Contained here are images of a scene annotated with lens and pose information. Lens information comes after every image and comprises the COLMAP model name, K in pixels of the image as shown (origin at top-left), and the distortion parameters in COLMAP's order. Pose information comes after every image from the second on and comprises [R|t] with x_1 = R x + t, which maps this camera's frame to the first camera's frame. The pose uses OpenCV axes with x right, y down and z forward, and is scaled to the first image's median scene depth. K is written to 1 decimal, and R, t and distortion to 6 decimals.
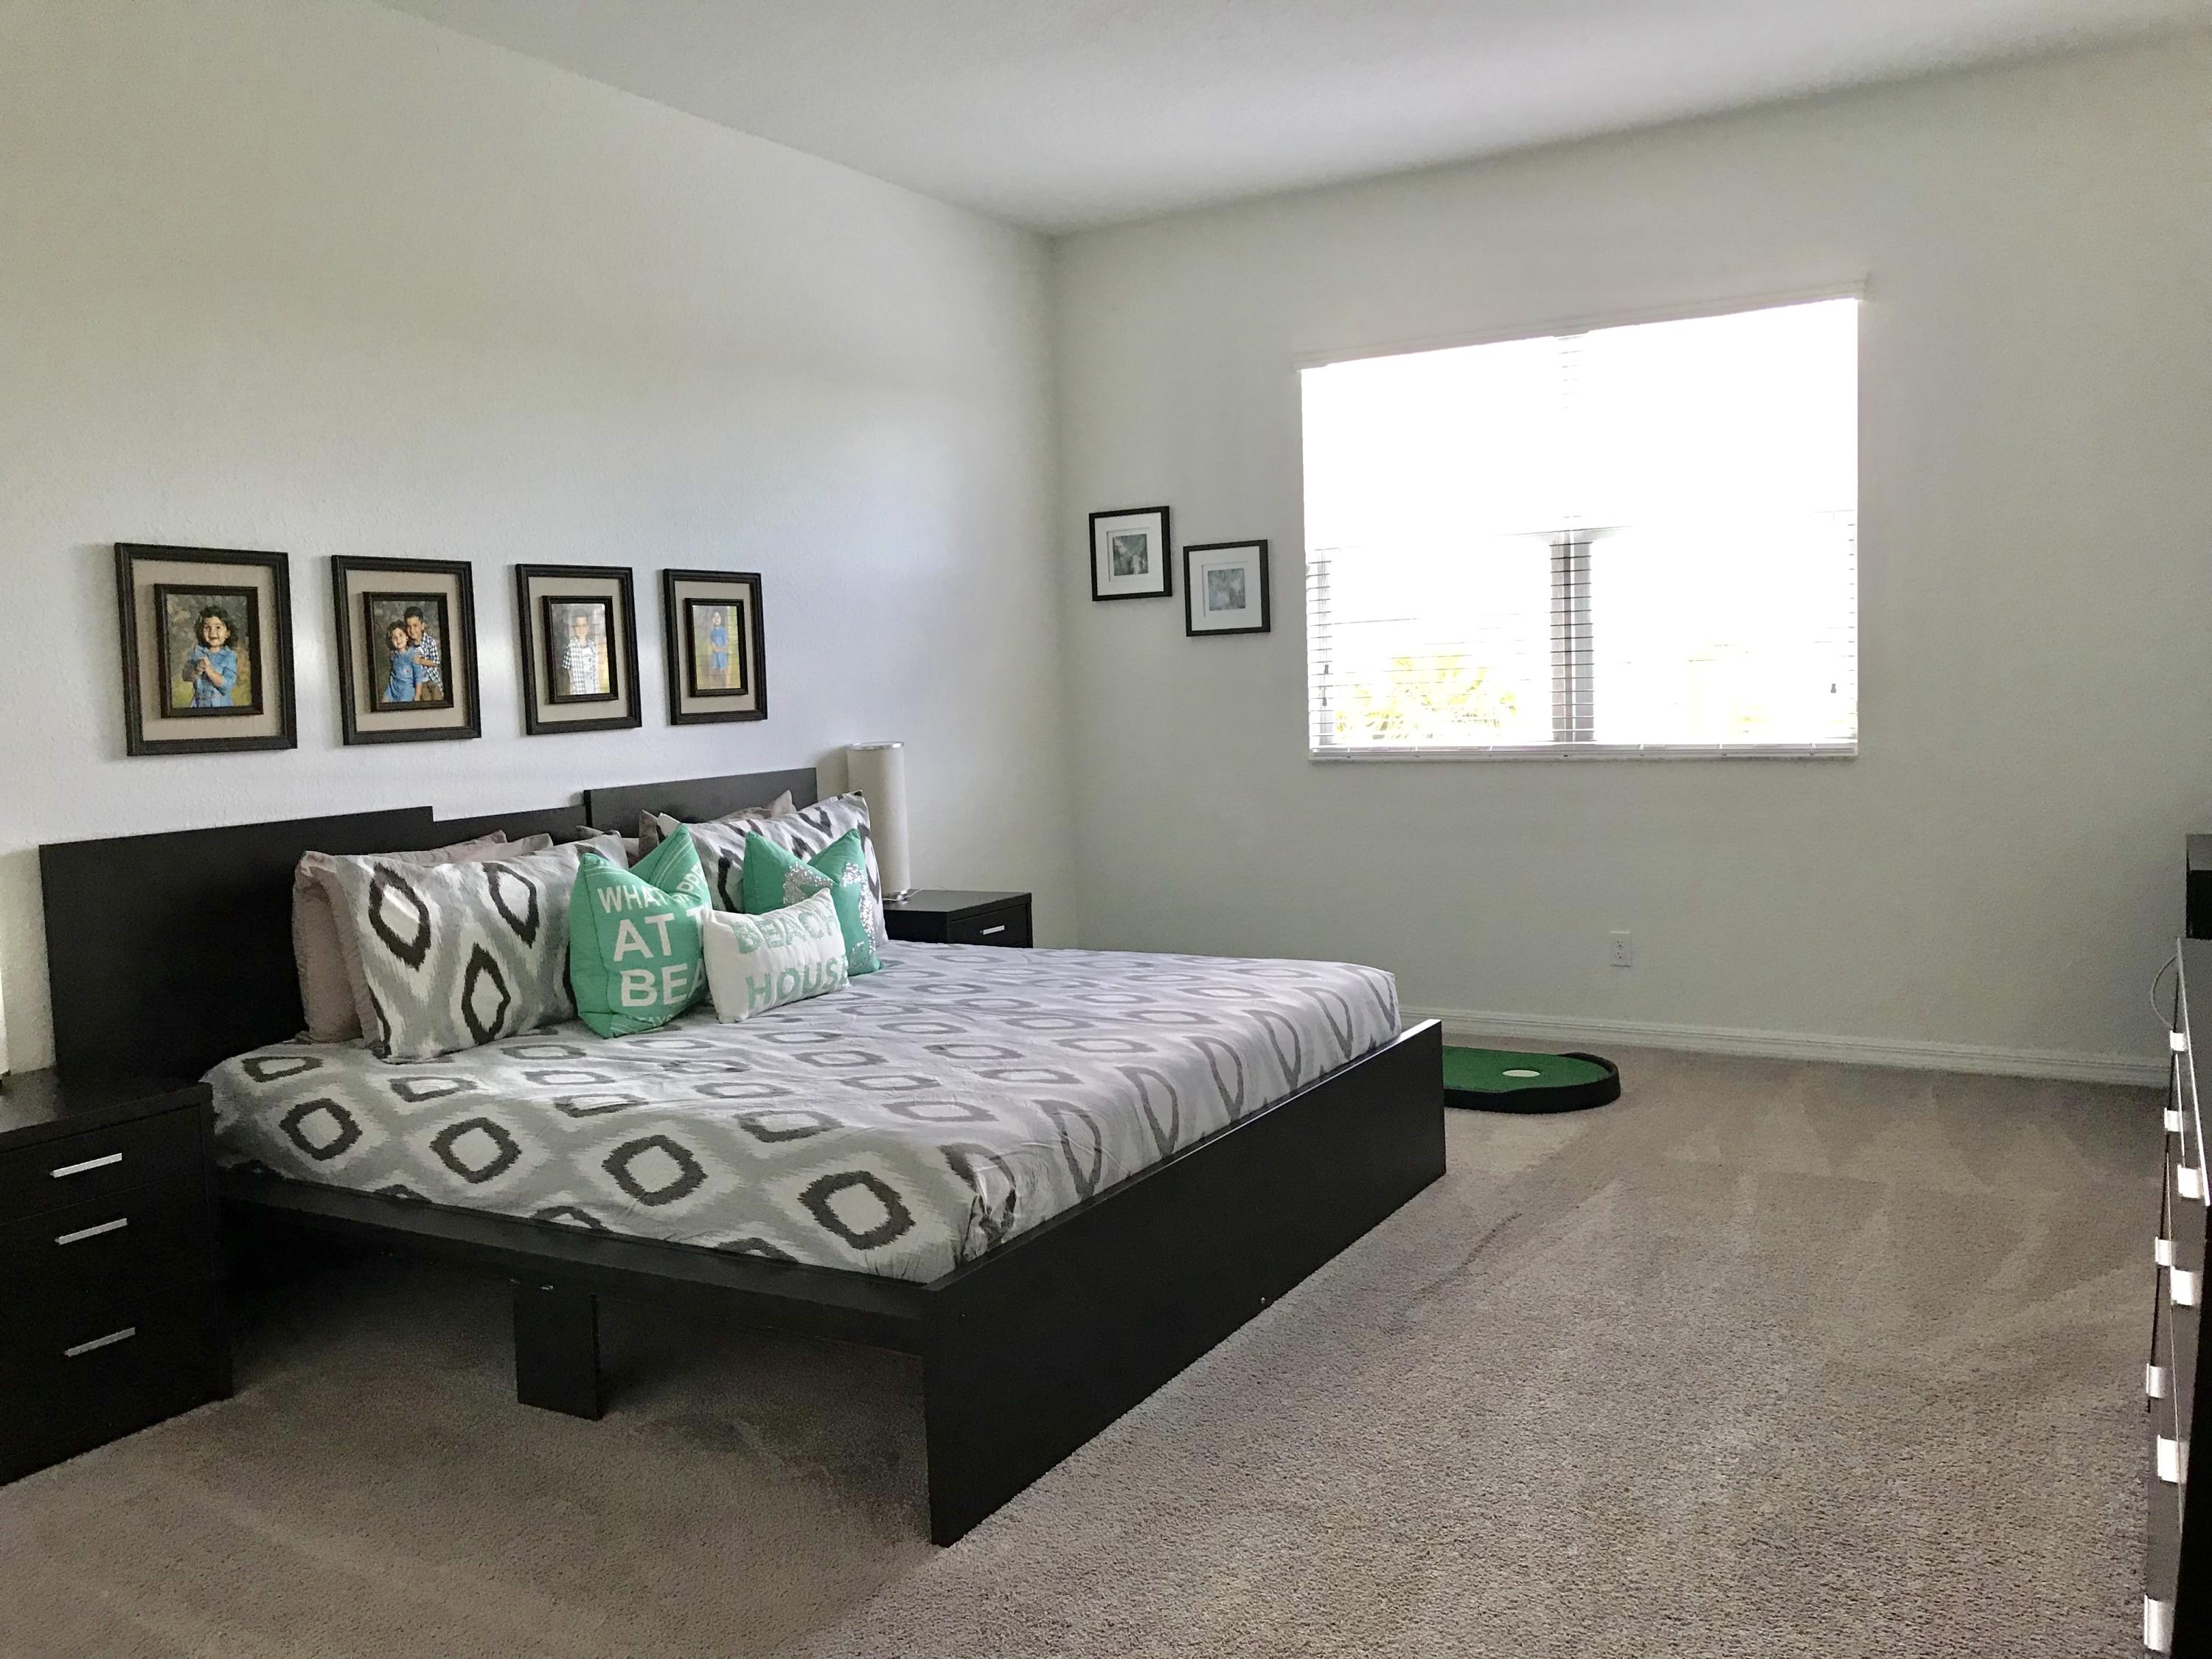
lens RADIAL K [[1820.4, 0, 1112.2], [0, 1820.4, 823.1], [0, 0, 1]] dist [0.027869, -0.008697]
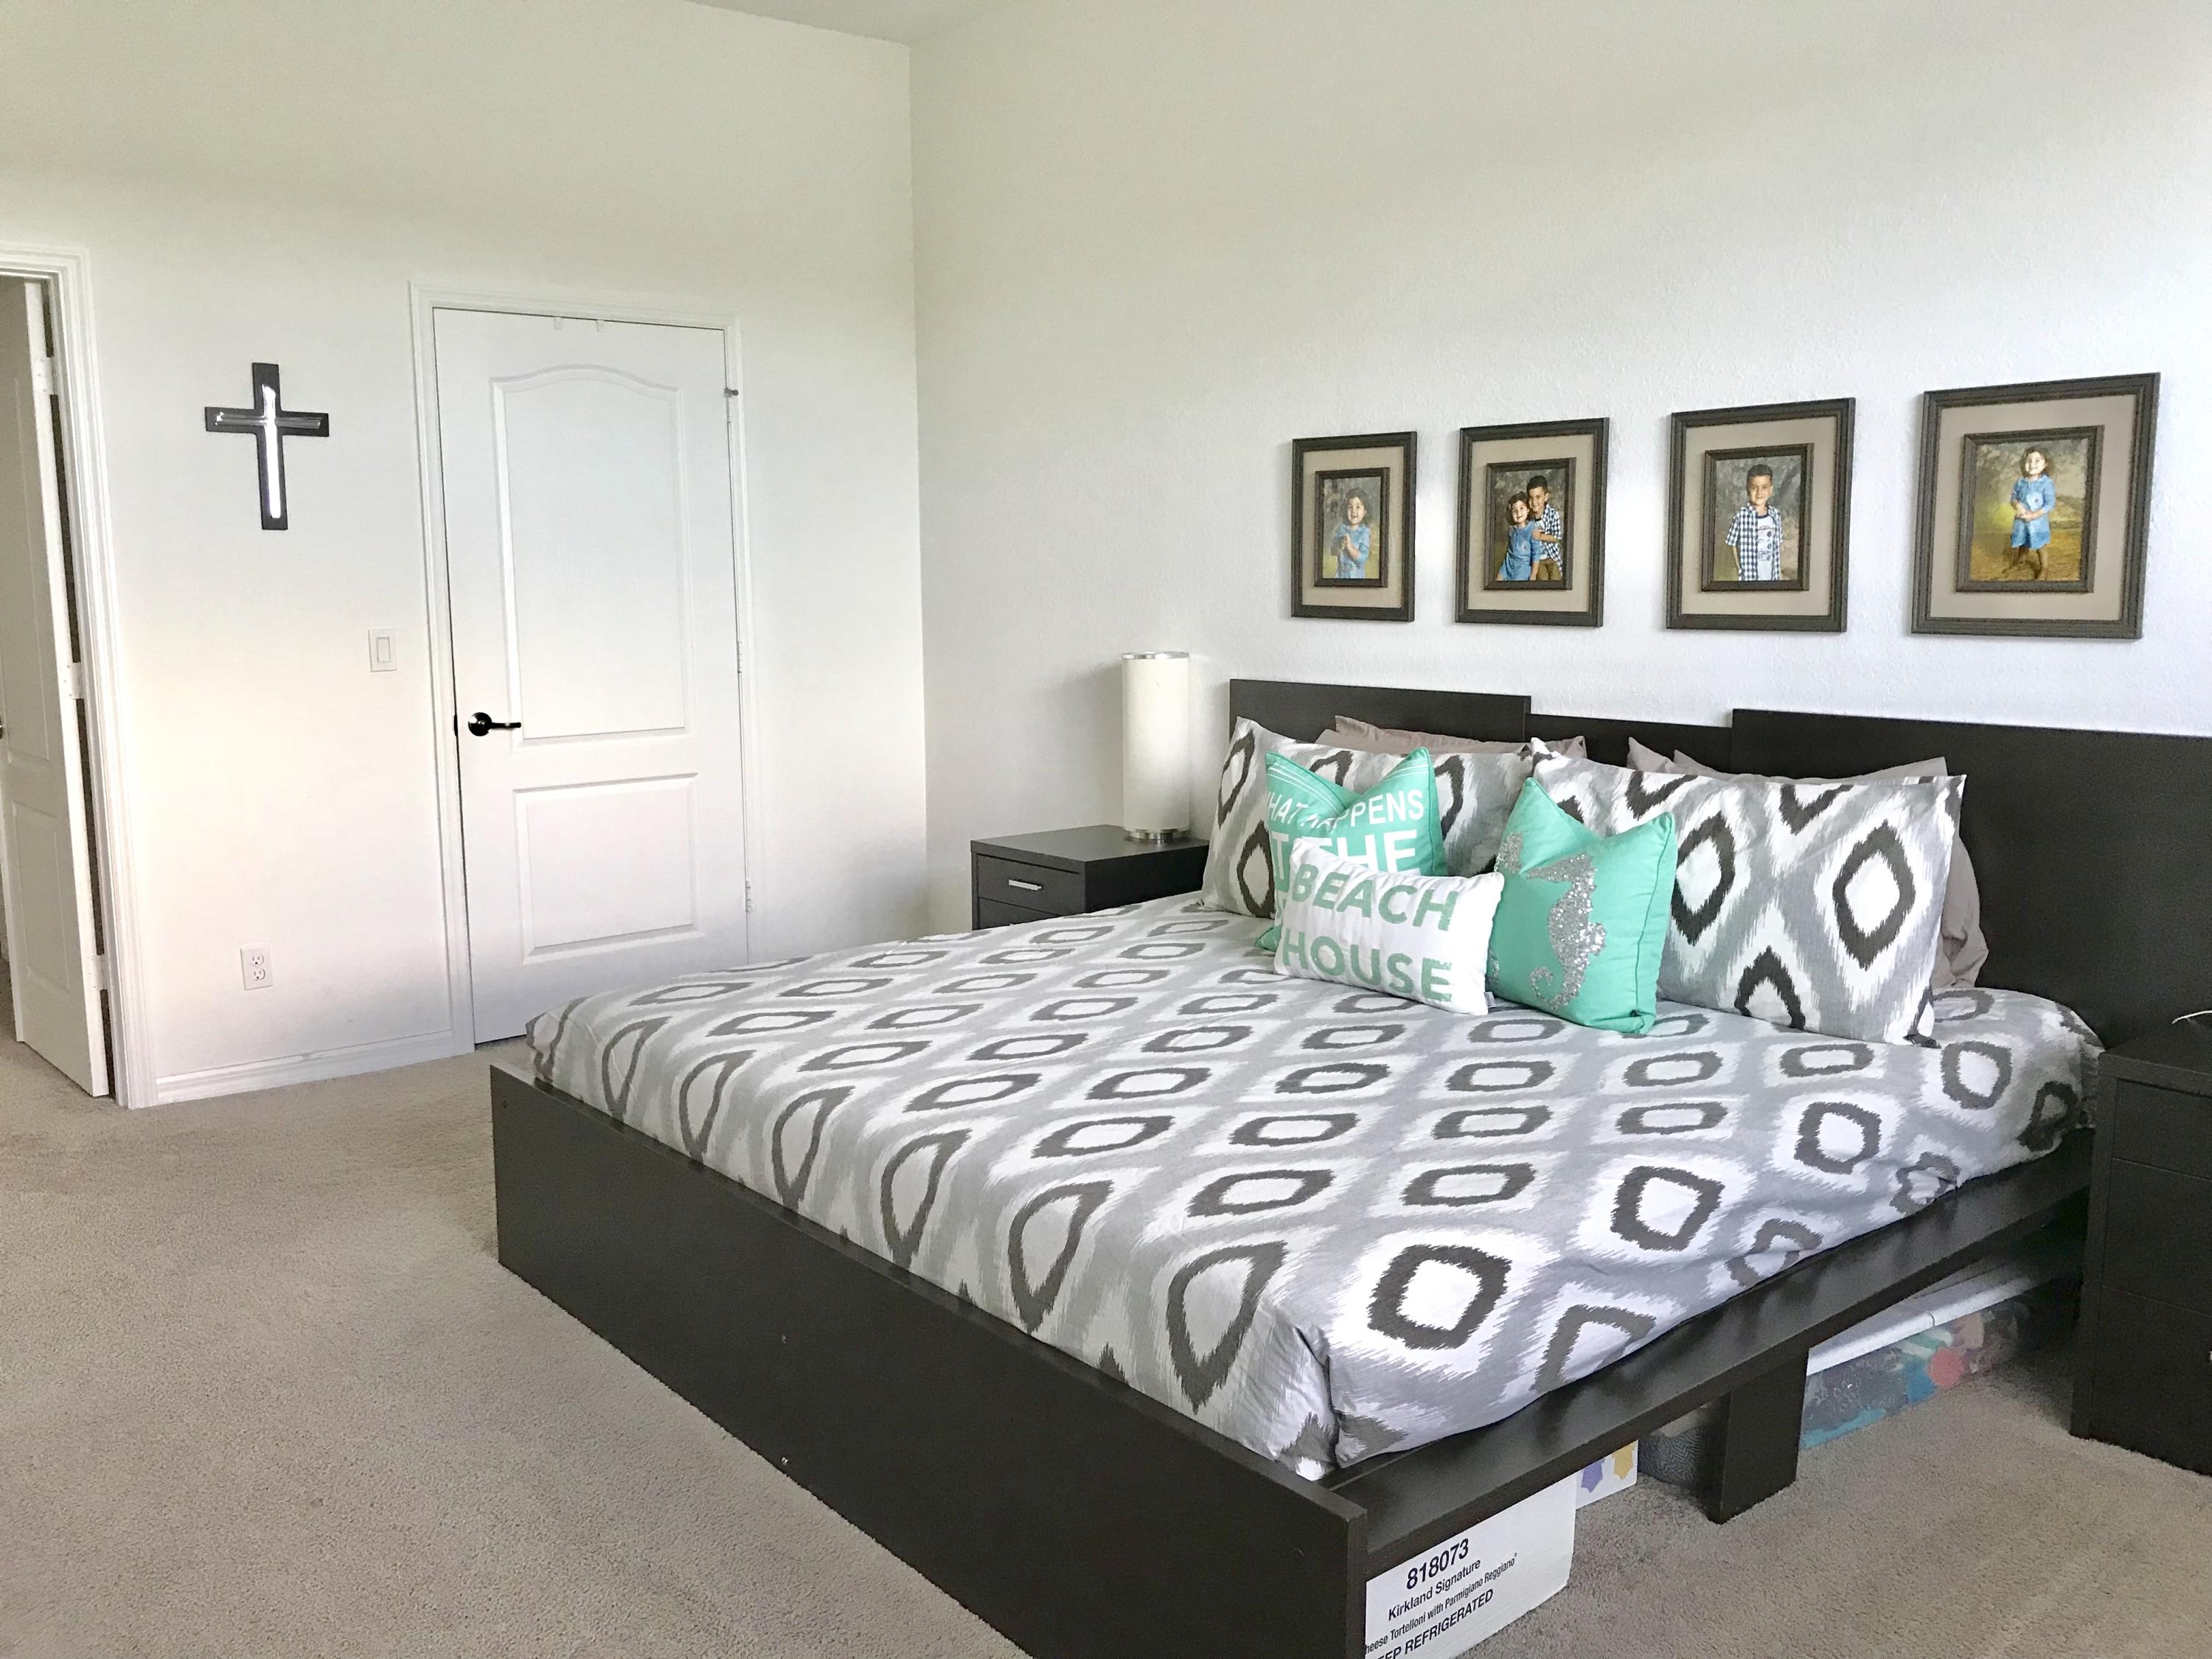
lens RADIAL K [[1820.4, 0, 1109.3], [0, 1820.4, 832.7], [0, 0, 1]] dist [0.027869, -0.008697]
pose [[-0.353676, 0.168966, -0.919980, 0.570974], [-0.064928, 0.976742, 0.204352, -0.119507], [0.933112, 0.132007, -0.334479, 1.155152]]
